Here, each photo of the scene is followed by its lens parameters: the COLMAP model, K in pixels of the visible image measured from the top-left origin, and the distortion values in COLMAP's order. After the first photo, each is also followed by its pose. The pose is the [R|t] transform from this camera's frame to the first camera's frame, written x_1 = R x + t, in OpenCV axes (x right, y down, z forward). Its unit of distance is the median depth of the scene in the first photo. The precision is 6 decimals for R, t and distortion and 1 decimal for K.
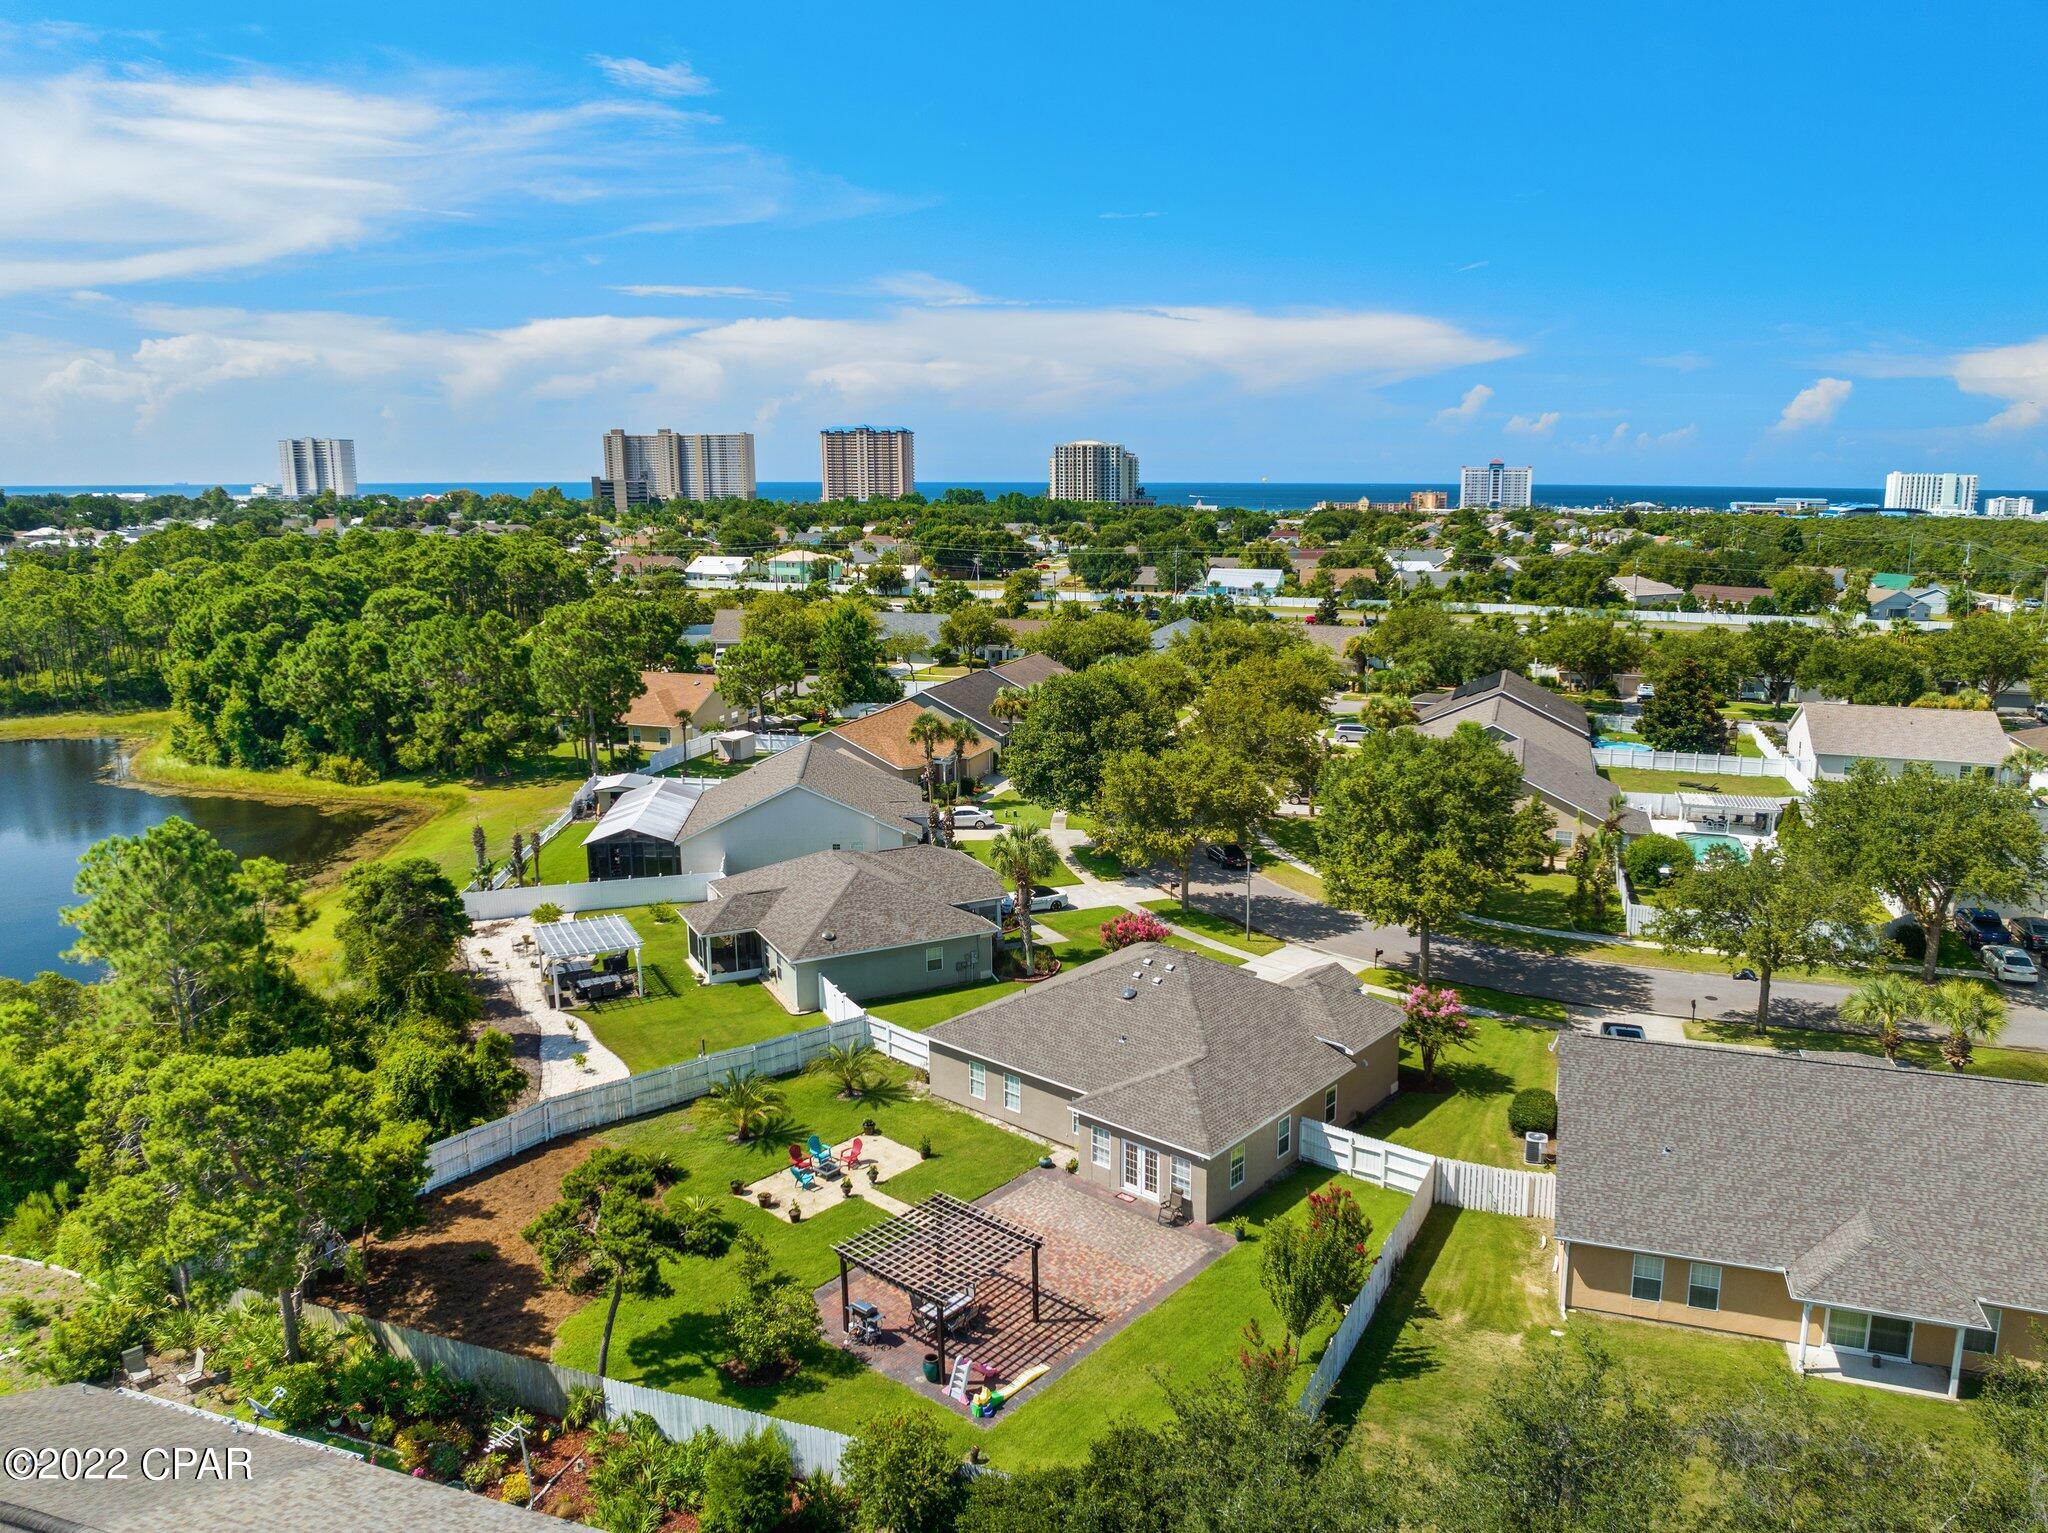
lens RADIAL K [[1435.9, 0, 1059.0], [0, 1435.9, 778.8], [0, 0, 1]] dist [-0.028688, 0.011497]
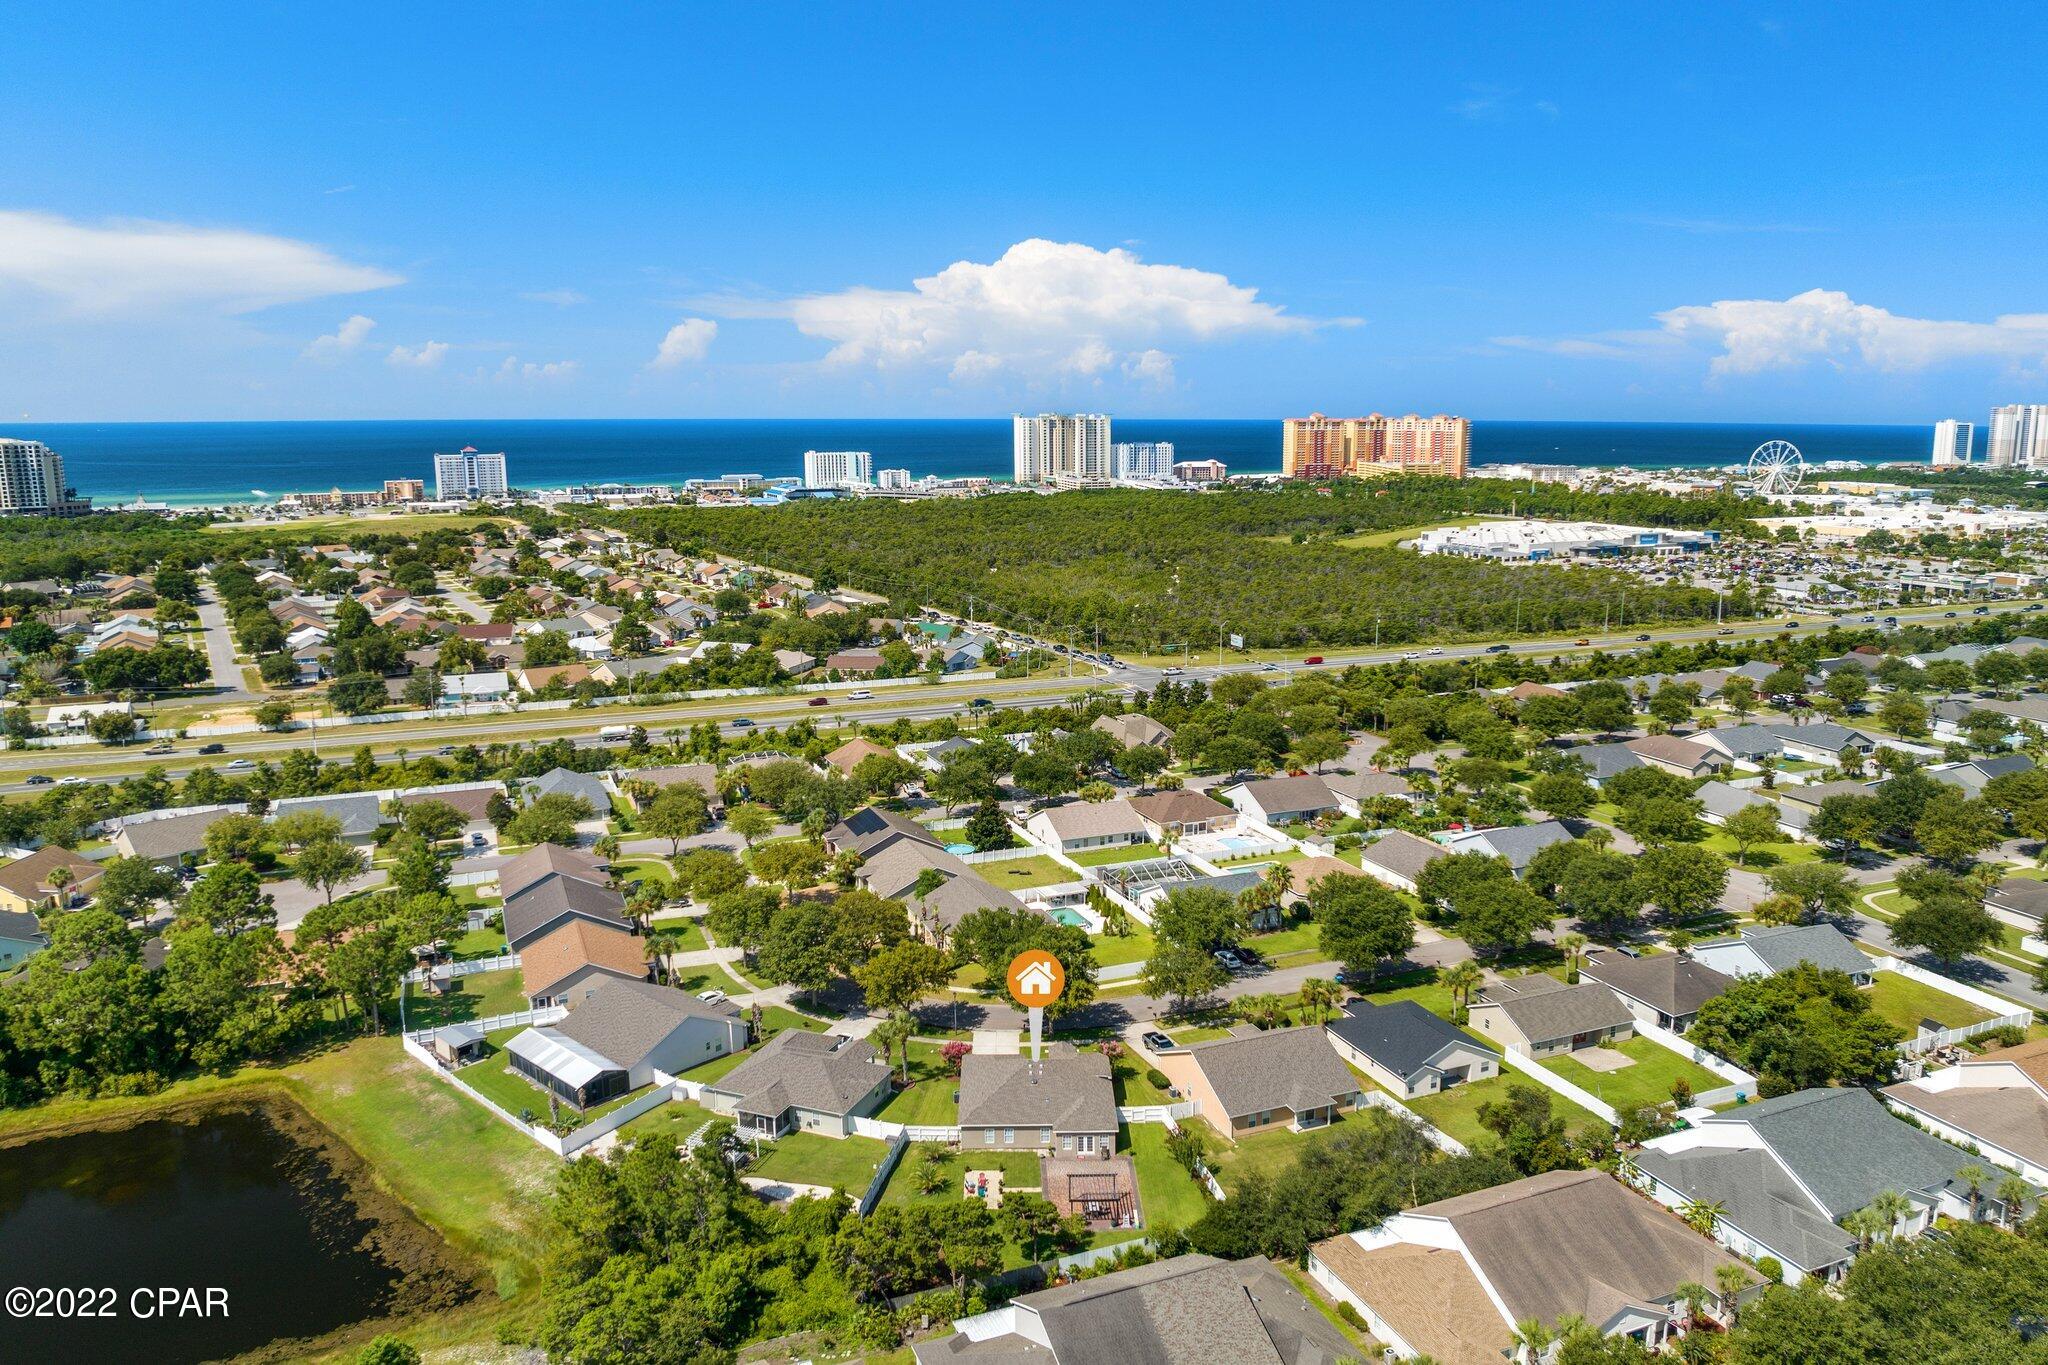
lens RADIAL K [[1450.4, 0, 1079.6], [0, 1450.4, 686.4], [0, 0, 1]] dist [-0.033870, -0.000194]
pose [[0.734544, -0.123849, 0.667163, -0.686137], [0.127673, 0.990868, 0.043372, -0.288287], [-0.666441, 0.053321, 0.743648, -0.429939]]
